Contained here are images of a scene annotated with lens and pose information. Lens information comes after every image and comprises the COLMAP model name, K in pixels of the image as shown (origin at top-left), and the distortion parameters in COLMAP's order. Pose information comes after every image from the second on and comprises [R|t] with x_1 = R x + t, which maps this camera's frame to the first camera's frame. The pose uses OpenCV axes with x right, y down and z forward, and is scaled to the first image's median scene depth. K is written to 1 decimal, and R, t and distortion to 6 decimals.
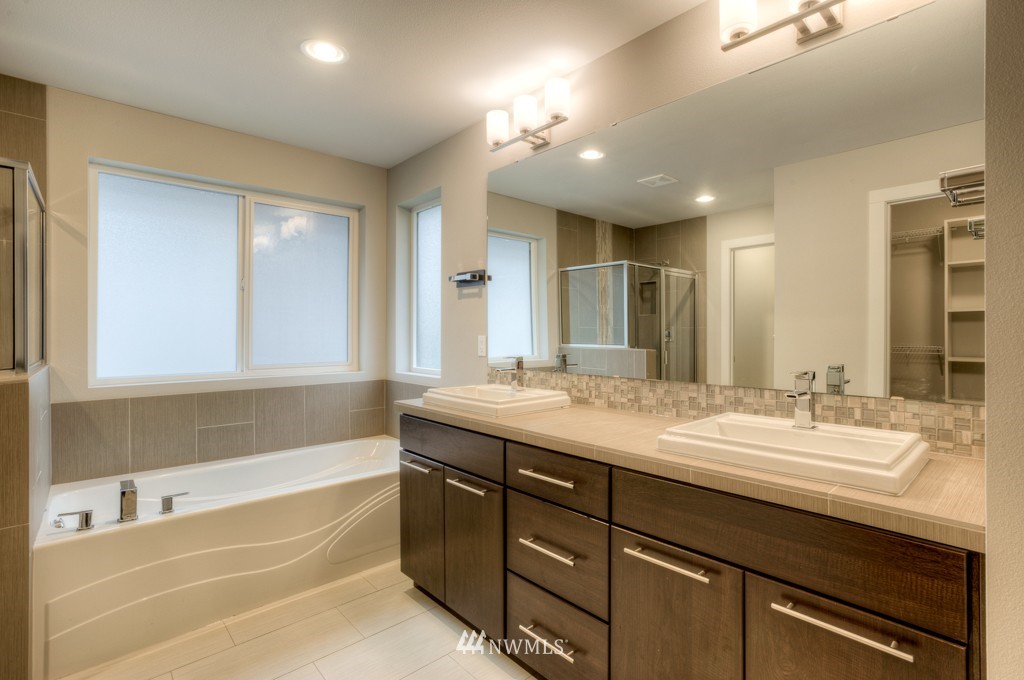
lens RADIAL K [[487.7, 0, 532.6], [0, 487.7, 329.8], [0, 0, 1]] dist [-0.005692, 0.000176]
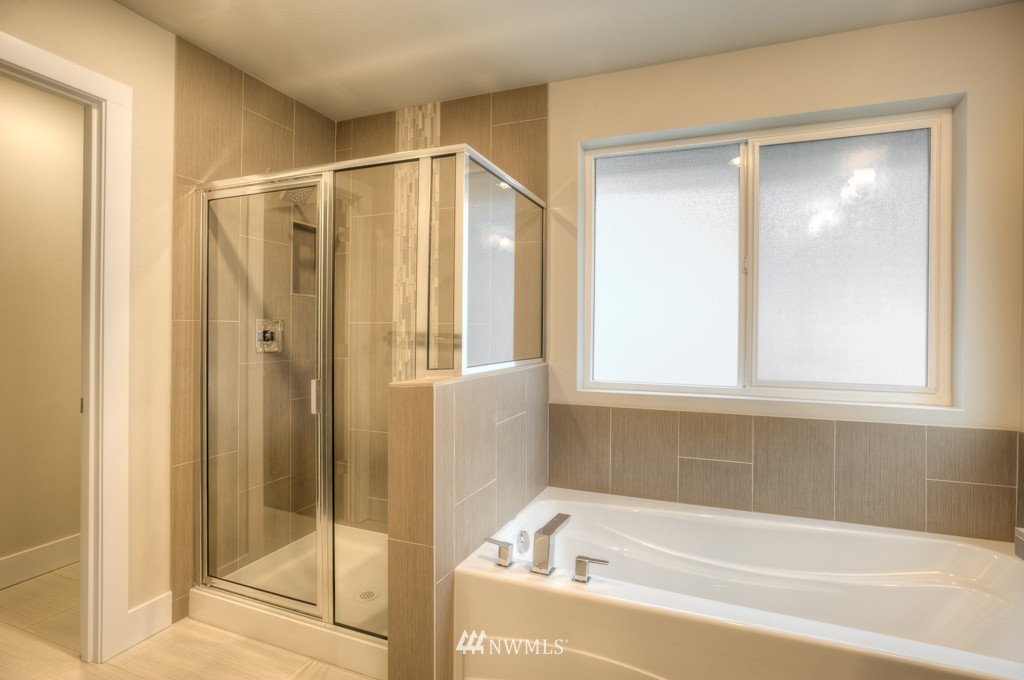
lens RADIAL K [[487.7, 0, 532.6], [0, 487.7, 329.8], [0, 0, 1]] dist [-0.005692, 0.000176]
pose [[0.436195, 0.003272, -0.899846, -0.098170], [-0.005756, 0.999983, 0.000846, 0.002020], [0.899834, 0.004811, 0.436207, 0.454995]]
